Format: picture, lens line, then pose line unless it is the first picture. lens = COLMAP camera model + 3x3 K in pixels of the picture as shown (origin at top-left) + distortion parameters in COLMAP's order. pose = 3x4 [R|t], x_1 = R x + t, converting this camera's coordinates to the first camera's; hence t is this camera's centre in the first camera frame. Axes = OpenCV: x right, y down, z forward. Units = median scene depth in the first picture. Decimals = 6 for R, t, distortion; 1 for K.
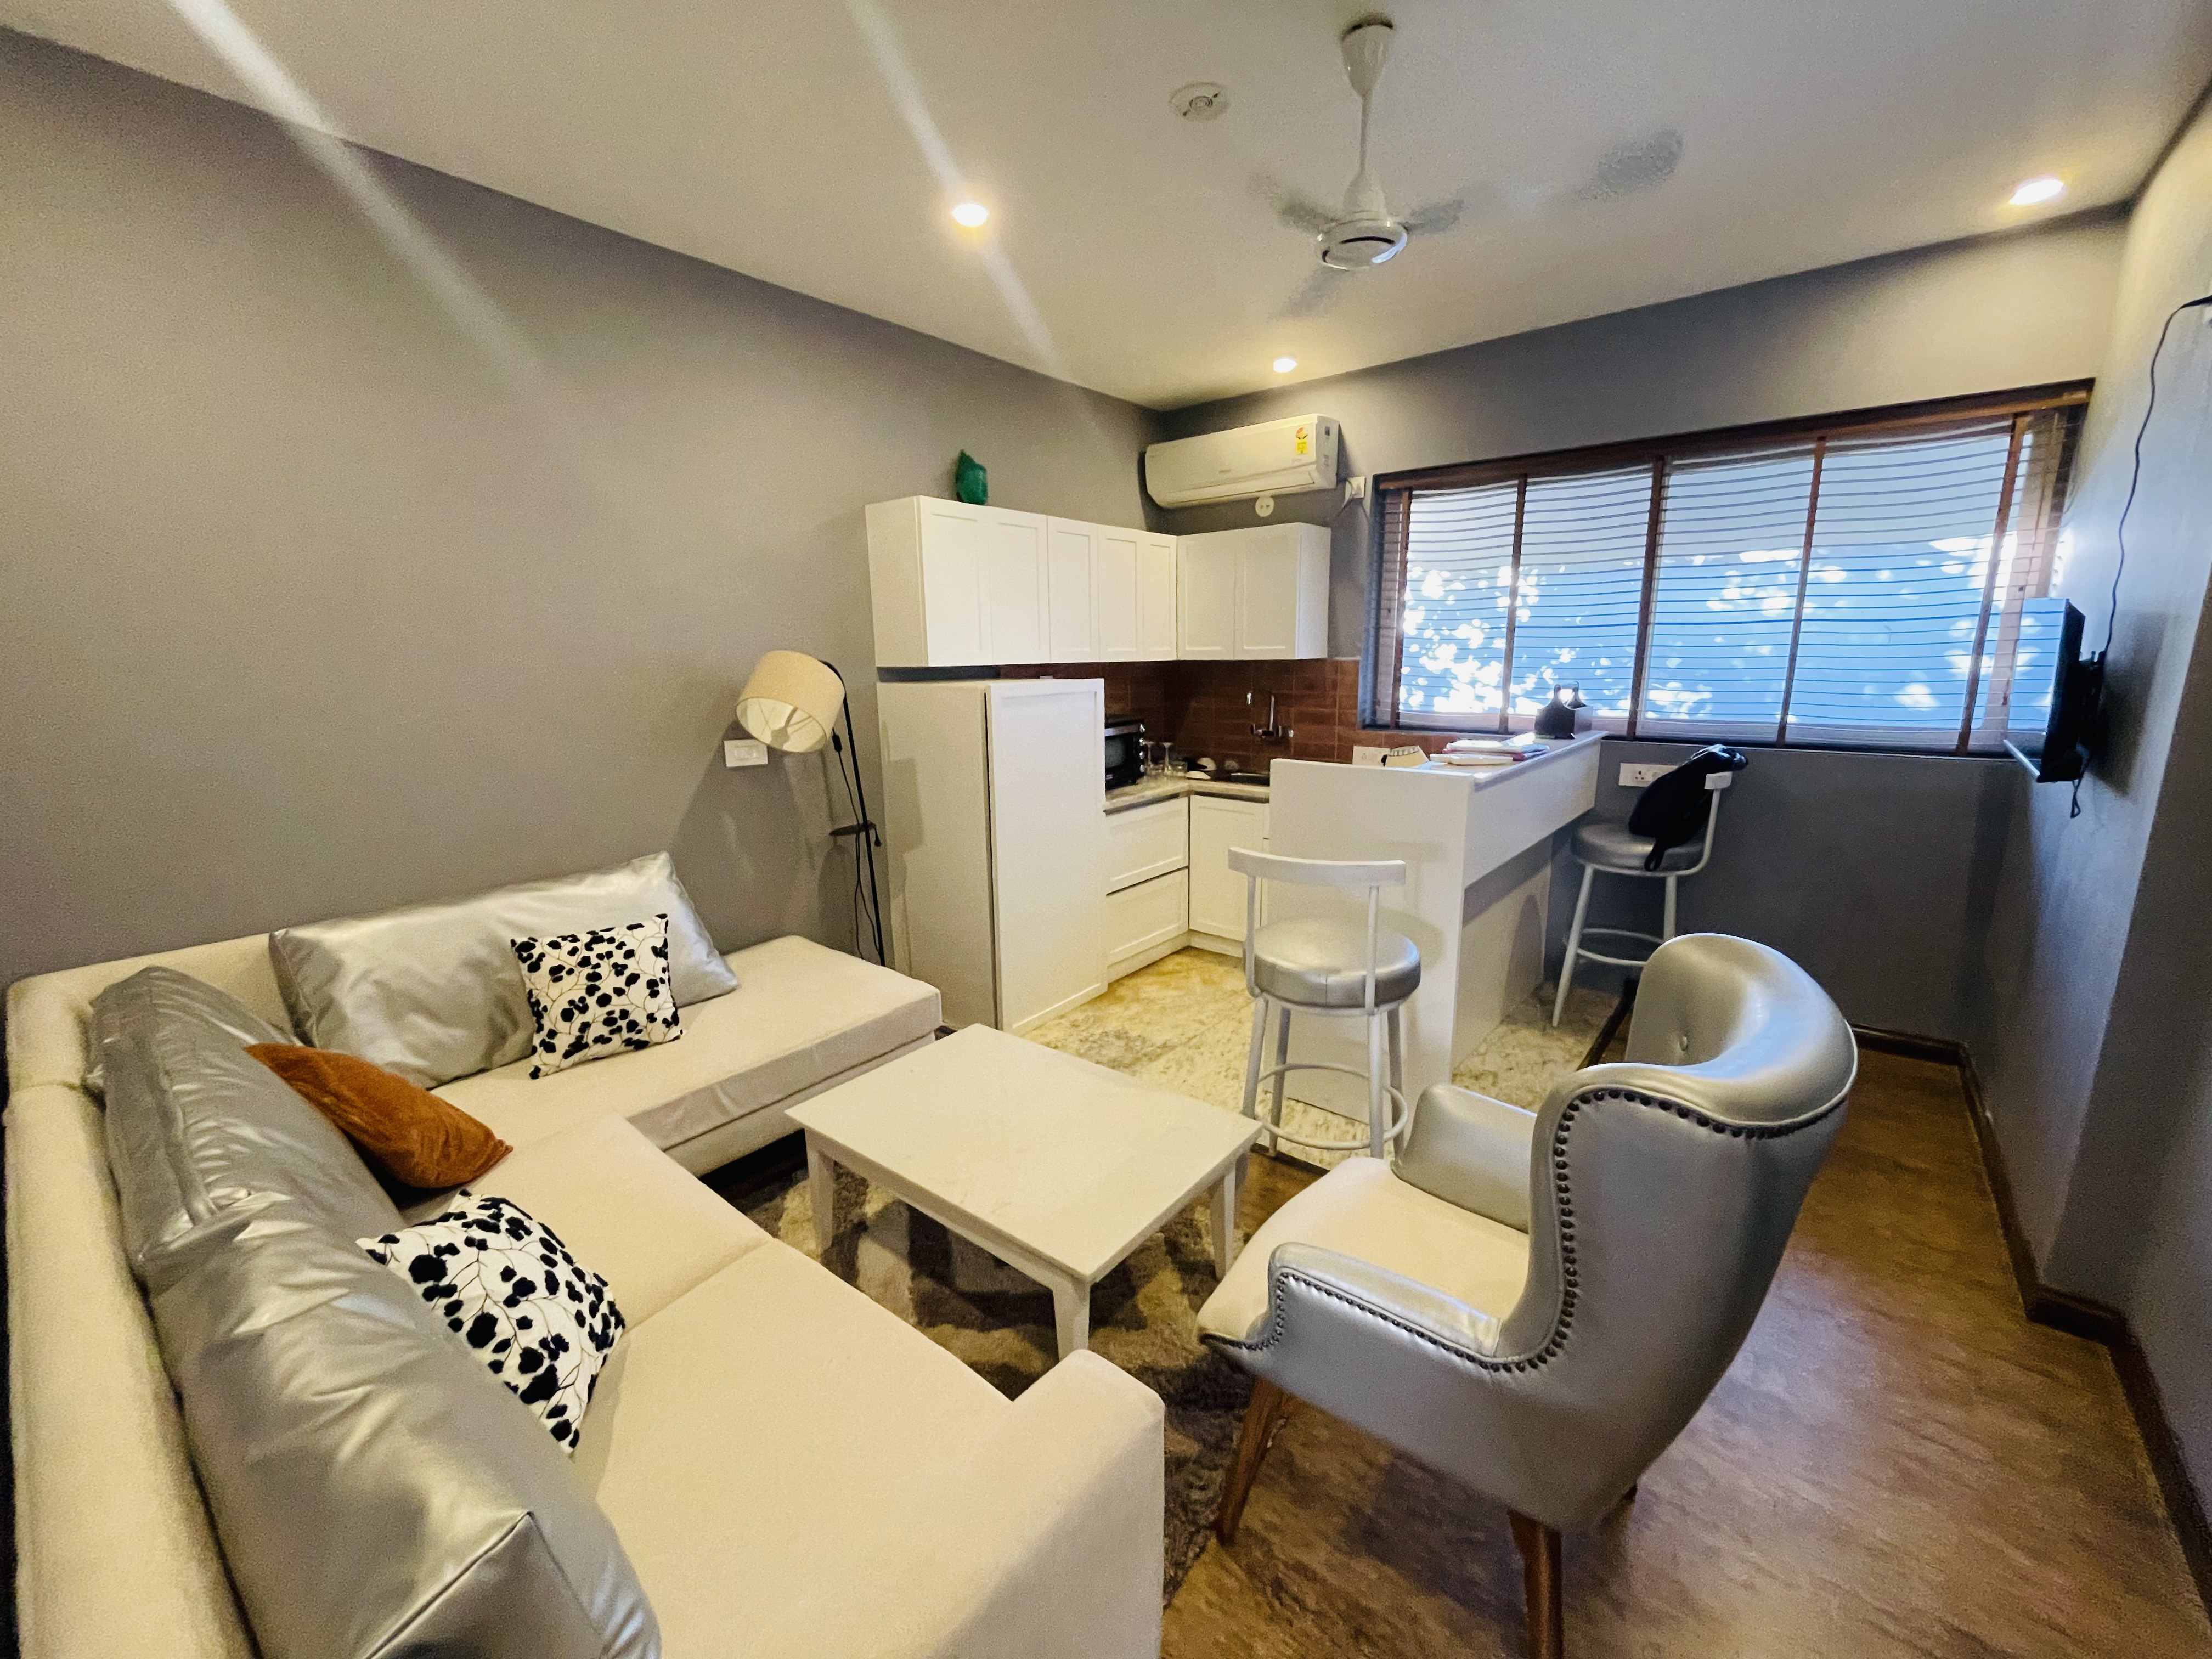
lens RADIAL K [[891.5, 0, 1106.0], [0, 891.5, 829.5], [0, 0, 1]] dist [-0.003752, -0.000483]
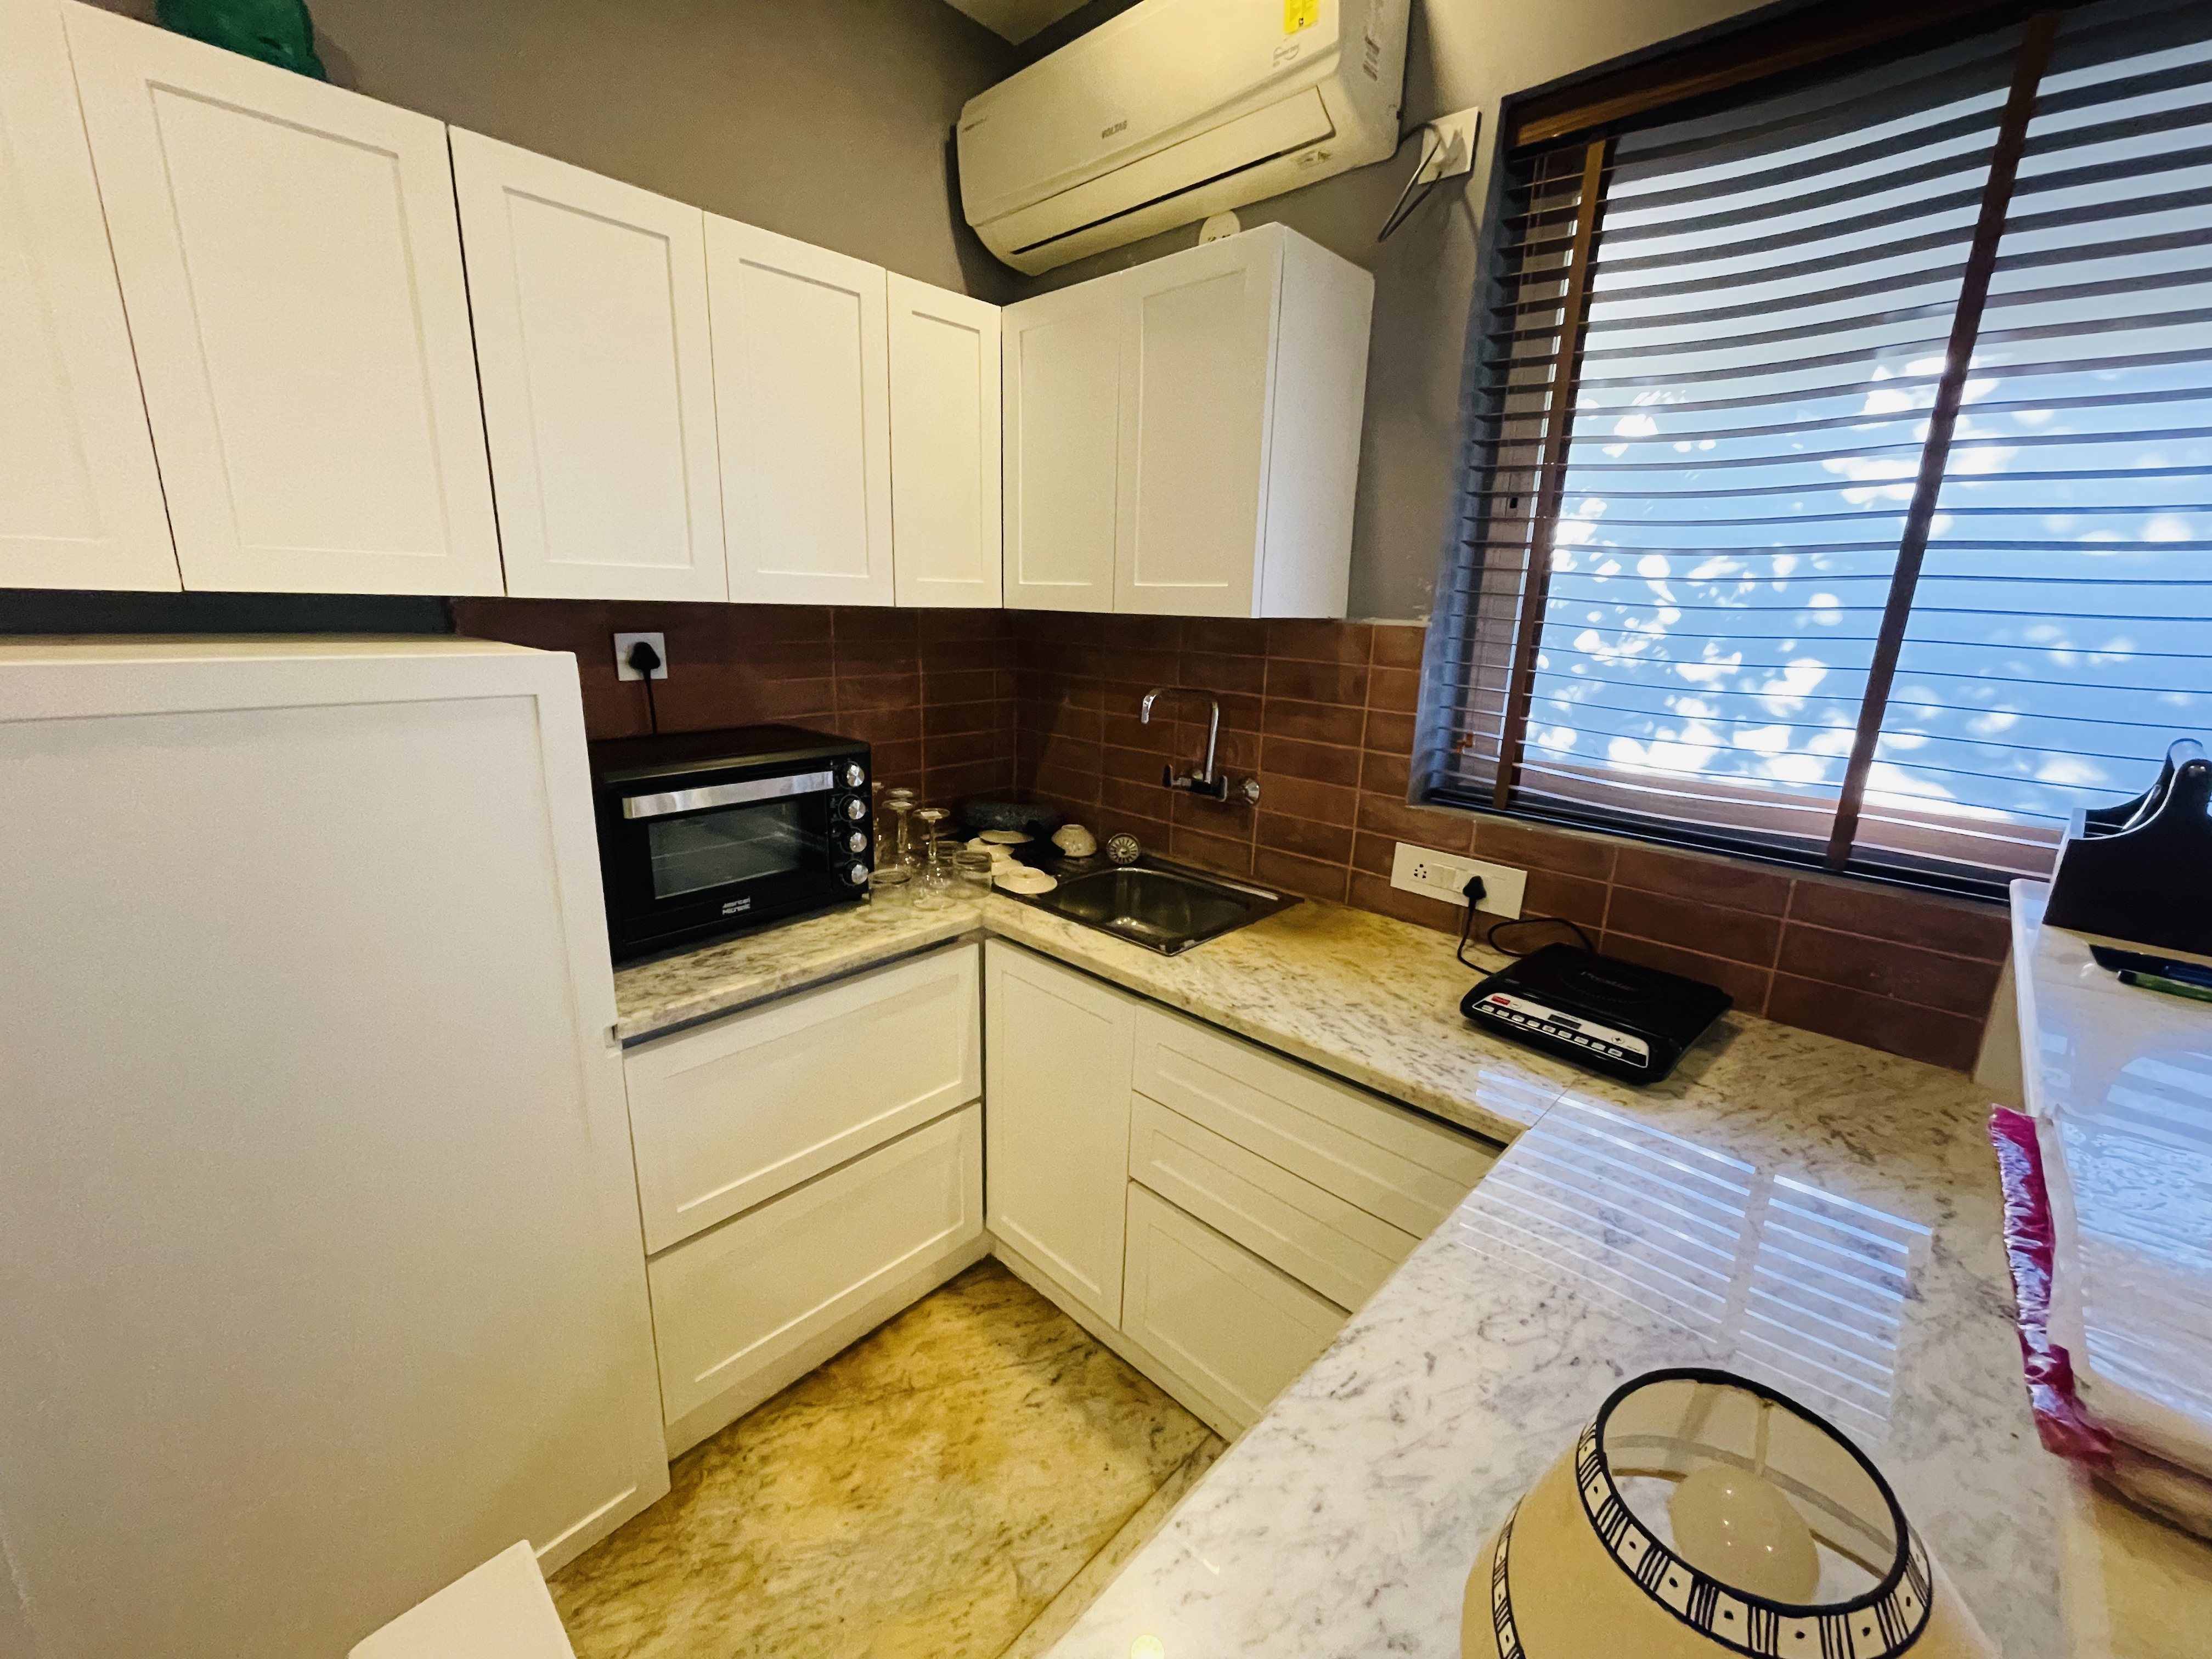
lens RADIAL K [[889.5, 0, 1106.0], [0, 889.5, 829.5], [0, 0, 1]] dist [-0.003085, -0.000043]
pose [[0.996431, 0.057931, -0.061401, 0.172686], [-0.054700, 0.997092, 0.053064, -0.114446], [0.064297, -0.049516, 0.996702, 0.594487]]
